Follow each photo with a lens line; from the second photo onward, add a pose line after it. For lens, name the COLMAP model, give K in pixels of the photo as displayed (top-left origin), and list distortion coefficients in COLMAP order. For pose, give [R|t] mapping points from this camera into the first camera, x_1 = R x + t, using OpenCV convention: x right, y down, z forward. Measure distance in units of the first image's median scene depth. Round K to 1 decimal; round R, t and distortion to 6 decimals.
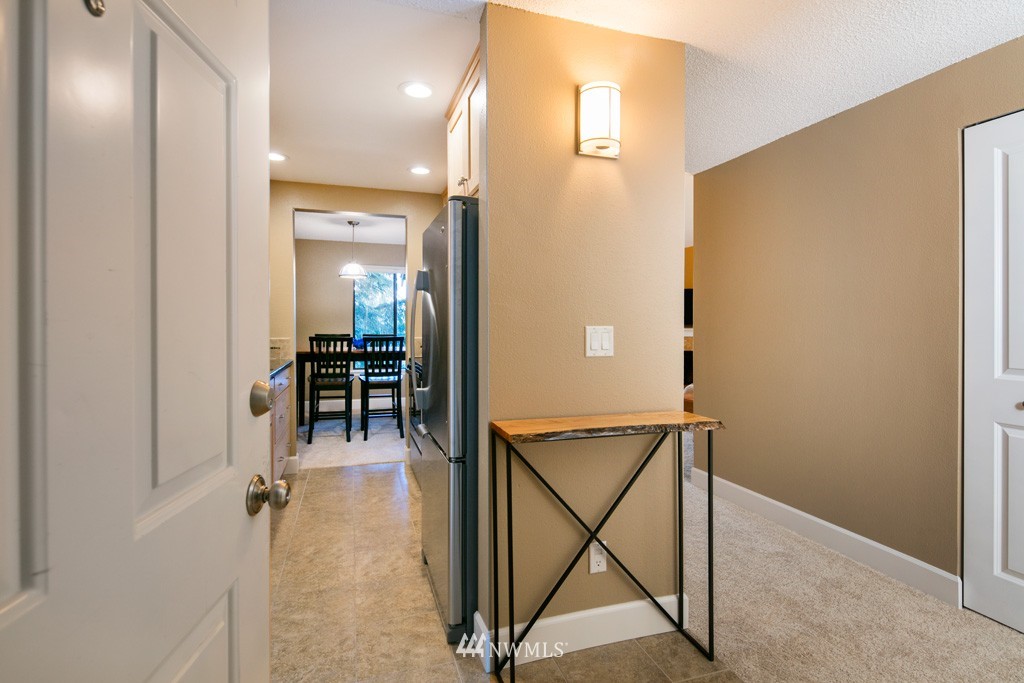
lens RADIAL K [[500.6, 0, 512.7], [0, 500.6, 336.0], [0, 0, 1]] dist [-0.000523, -0.000008]
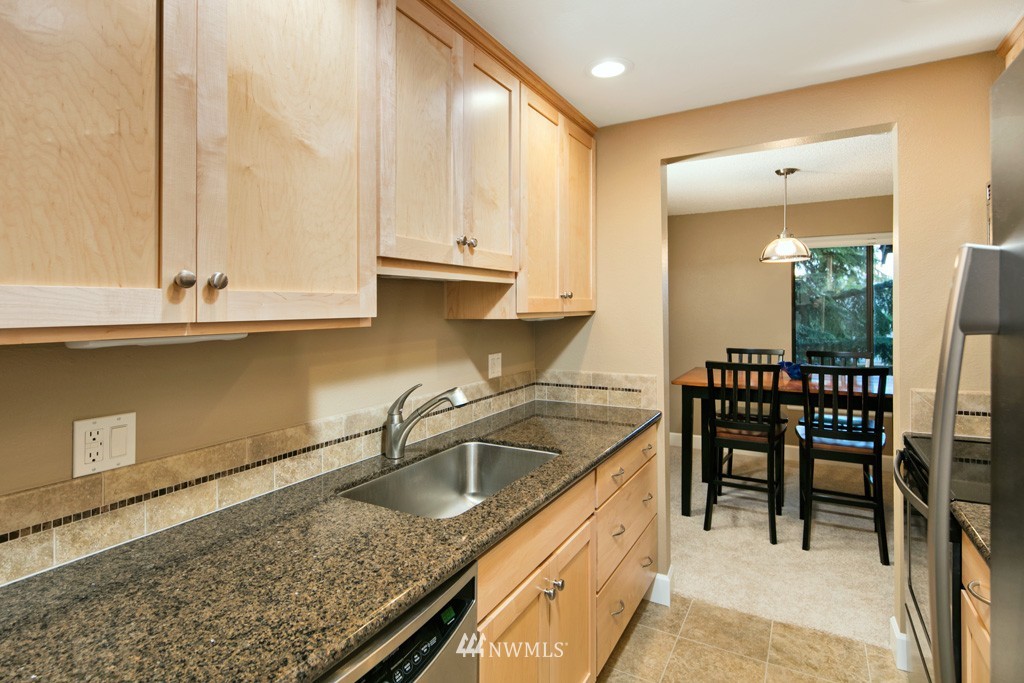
lens RADIAL K [[490.3, 0, 510.3], [0, 490.3, 307.3], [0, 0, 1]] dist [0.001612, 0.000166]
pose [[0.648119, -0.005098, -0.761522, -0.082192], [-0.006833, 0.999898, -0.012510, -0.052537], [0.761508, 0.013311, 0.648019, 0.363020]]
